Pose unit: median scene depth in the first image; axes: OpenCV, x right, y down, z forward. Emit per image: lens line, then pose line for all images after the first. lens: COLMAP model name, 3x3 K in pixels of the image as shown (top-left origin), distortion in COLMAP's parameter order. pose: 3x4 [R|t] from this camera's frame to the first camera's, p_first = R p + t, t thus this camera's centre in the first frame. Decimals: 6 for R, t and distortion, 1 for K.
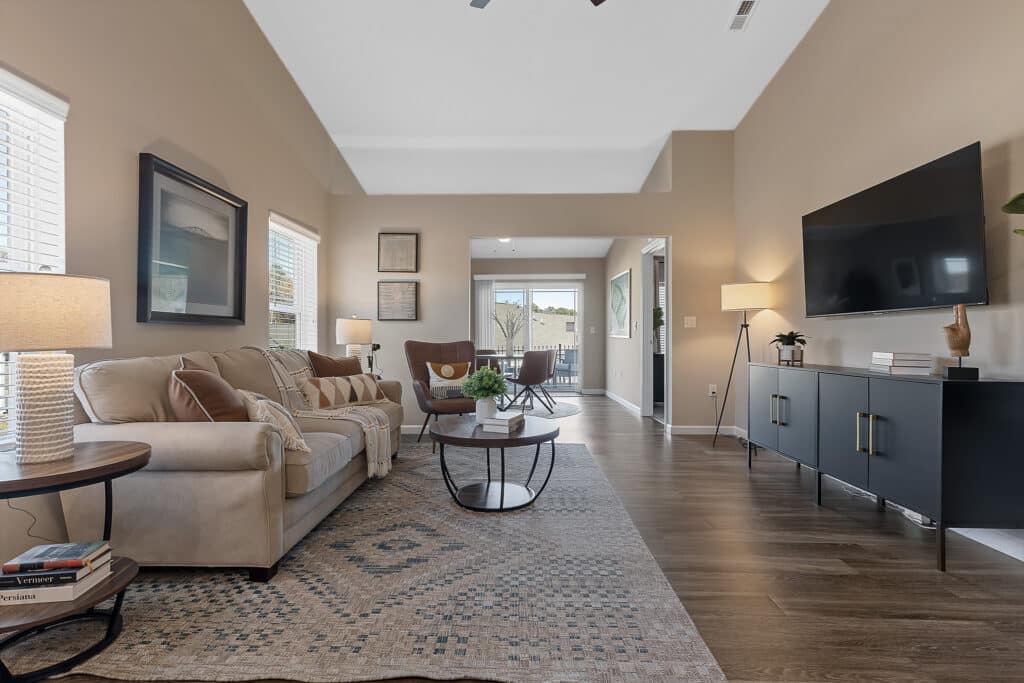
lens RADIAL K [[462.8, 0, 508.8], [0, 462.8, 338.4], [0, 0, 1]] dist [0.007760, -0.002556]
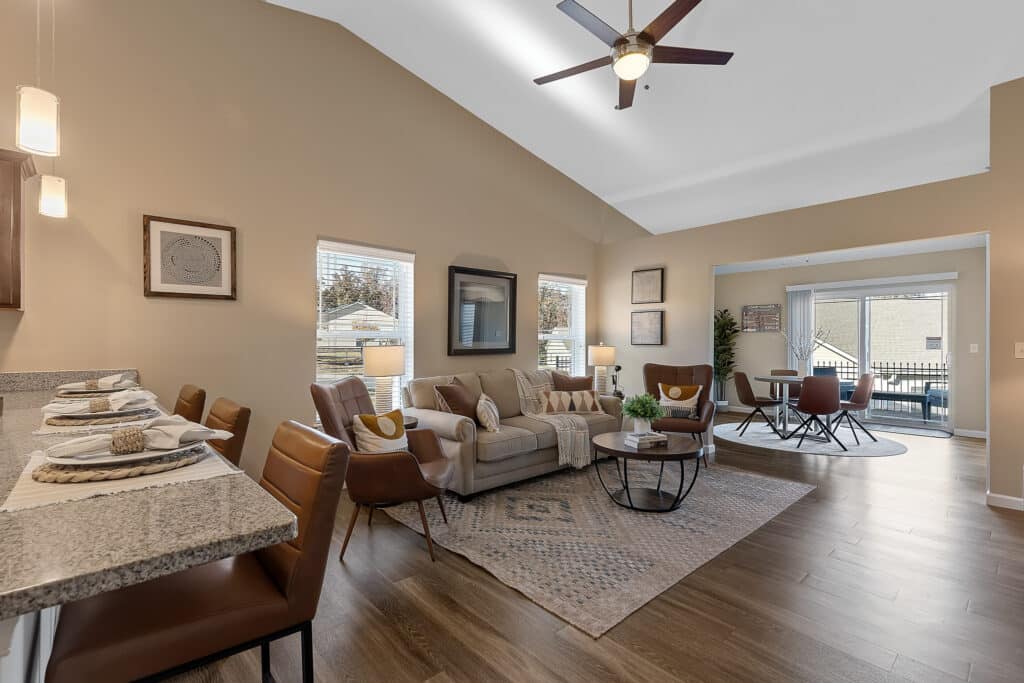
lens RADIAL K [[462.8, 0, 501.8], [0, 462.8, 337.3], [0, 0, 1]] dist [0.007760, -0.002556]
pose [[0.677499, -0.006594, -0.735494, 0.541211], [-0.000952, 0.999951, -0.009843, -0.067705], [0.735523, 0.007369, 0.677460, -0.082302]]
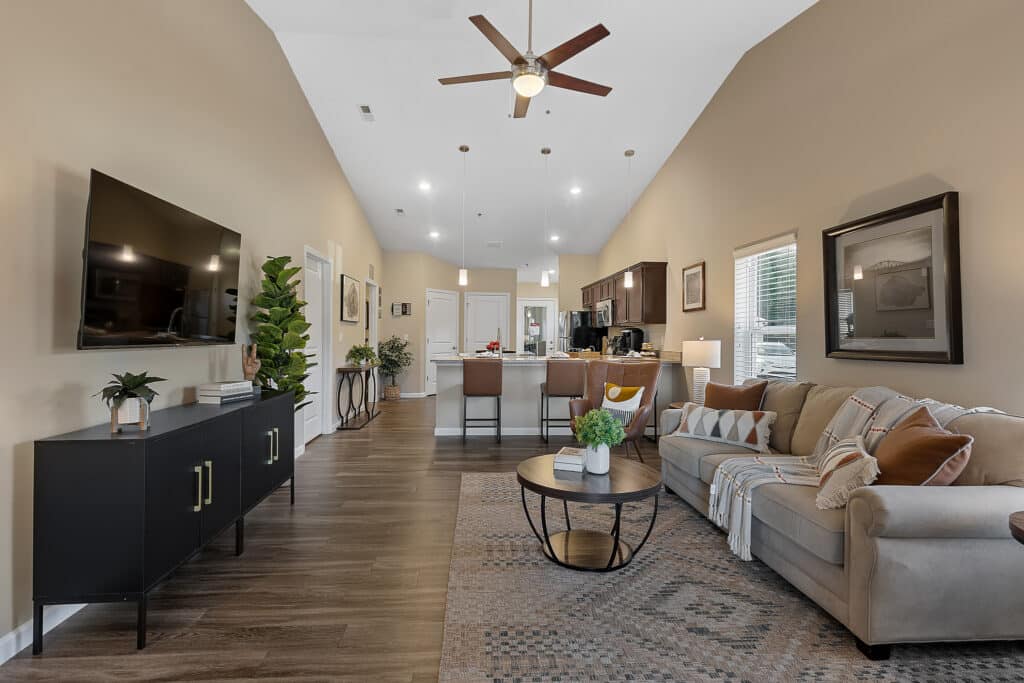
lens RADIAL K [[462.8, 0, 494.7], [0, 462.8, 317.1], [0, 0, 1]] dist [0.007760, -0.002556]
pose [[-0.997740, -0.004996, -0.067003, 0.188232], [-0.002116, 0.999074, -0.042975, -0.068051], [0.067156, -0.042736, -0.996827, 1.680304]]
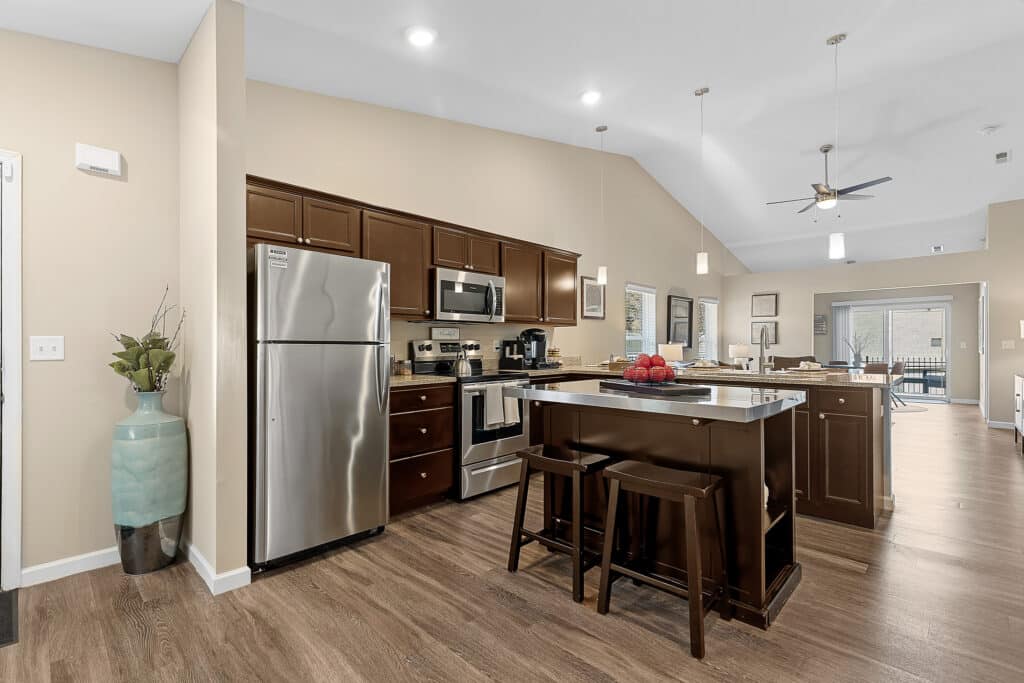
lens RADIAL K [[462.8, 0, 502.4], [0, 462.8, 345.8], [0, 0, 1]] dist [0.007760, -0.002556]
pose [[0.719978, 0.000417, -0.693997, 0.401005], [0.002906, 0.999989, 0.003615, -0.060475], [0.693991, -0.004619, 0.719969, -1.439494]]
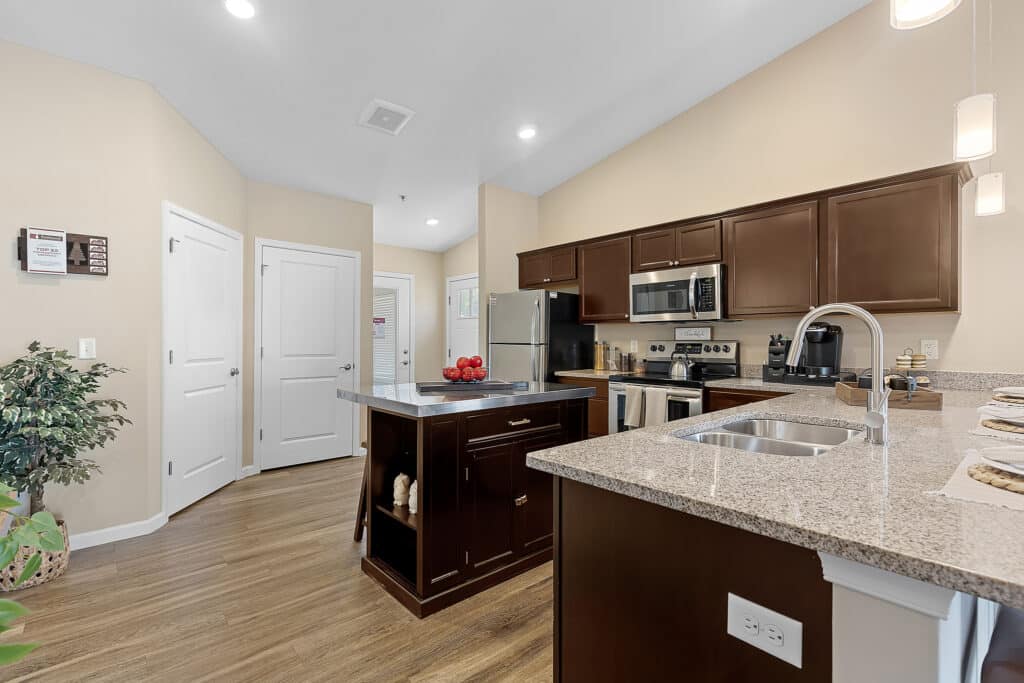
lens RADIAL K [[462.8, 0, 506.3], [0, 462.8, 344.2], [0, 0, 1]] dist [0.007760, -0.002556]
pose [[-0.737884, 0.006113, -0.674900, 0.569661], [0.001421, 0.999971, 0.007503, -0.072239], [0.674926, 0.004578, -0.737871, -0.078919]]
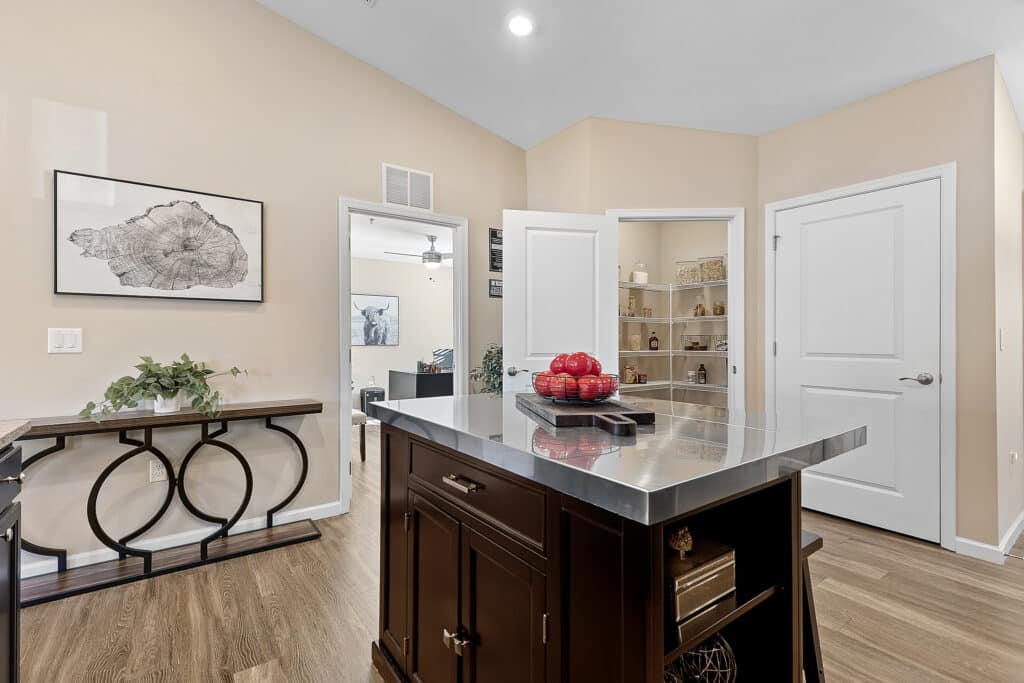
lens RADIAL K [[462.8, 0, 512.2], [0, 462.8, 340.0], [0, 0, 1]] dist [0.007760, -0.002556]
pose [[-0.602554, 0.007149, 0.798046, -0.268491], [0.002382, 0.999972, -0.007160, -0.053541], [-0.798075, -0.002413, -0.602554, -0.435932]]
